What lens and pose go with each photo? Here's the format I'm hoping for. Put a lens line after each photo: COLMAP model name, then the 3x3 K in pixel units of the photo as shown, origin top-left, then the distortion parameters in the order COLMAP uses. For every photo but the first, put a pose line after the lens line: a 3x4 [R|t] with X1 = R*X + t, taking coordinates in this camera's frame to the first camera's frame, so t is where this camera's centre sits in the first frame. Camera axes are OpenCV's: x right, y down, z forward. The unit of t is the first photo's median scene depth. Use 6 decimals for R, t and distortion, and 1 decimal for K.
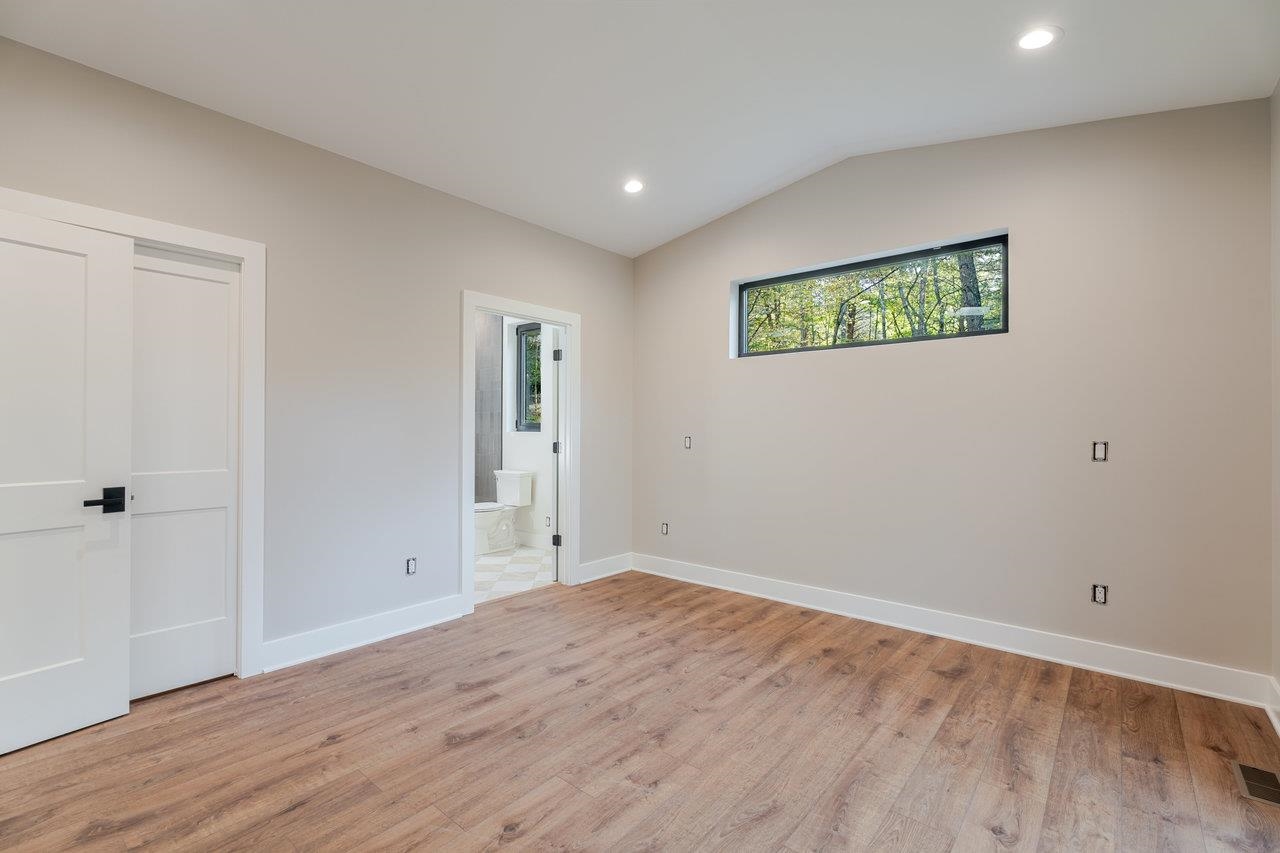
lens RADIAL K [[564.4, 0, 636.4], [0, 564.4, 431.8], [0, 0, 1]] dist [0.007108, -0.001522]
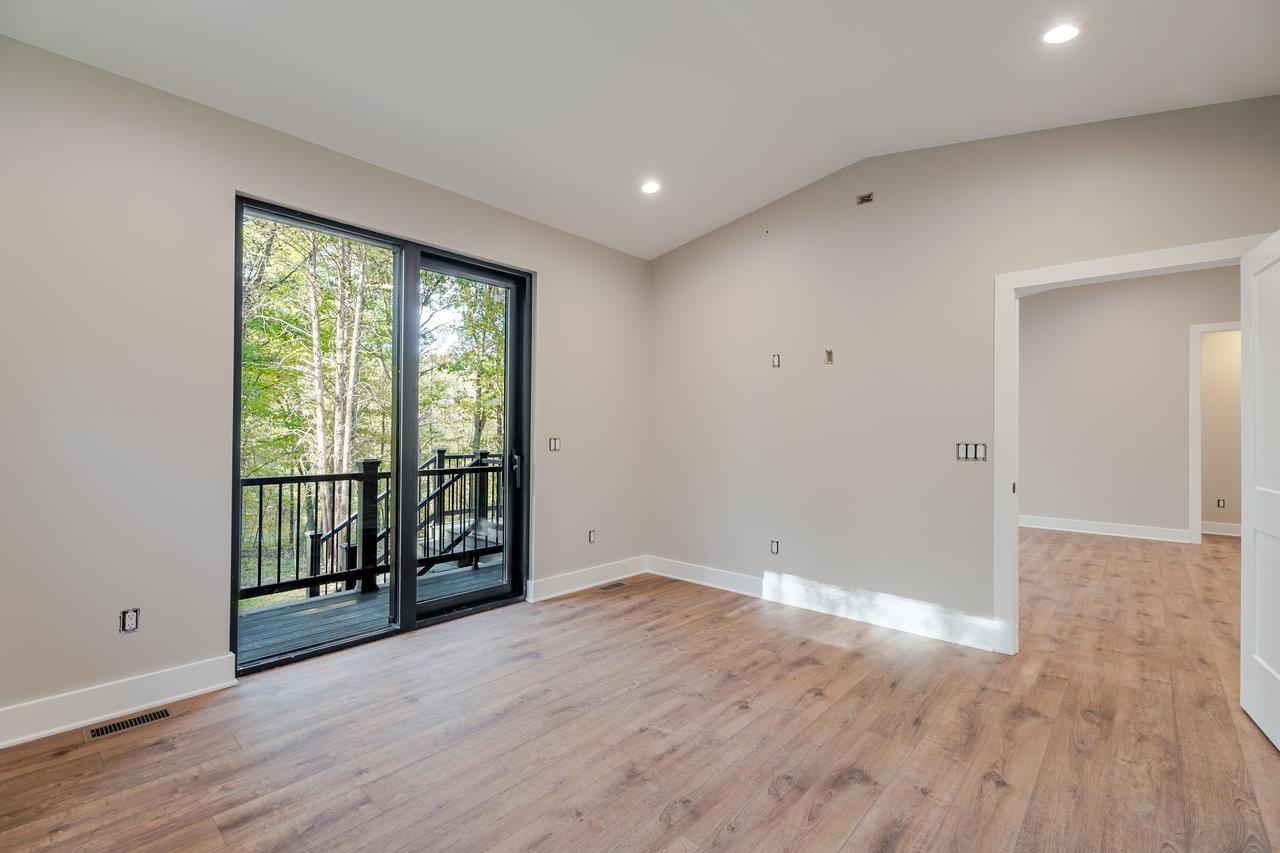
lens RADIAL K [[564.4, 0, 635.0], [0, 564.4, 427.3], [0, 0, 1]] dist [0.007108, -0.001522]
pose [[-0.999479, -0.012794, 0.029639, 0.017052], [-0.012863, 0.999915, -0.002117, -0.007842], [-0.029609, -0.002497, -0.999558, 1.733833]]
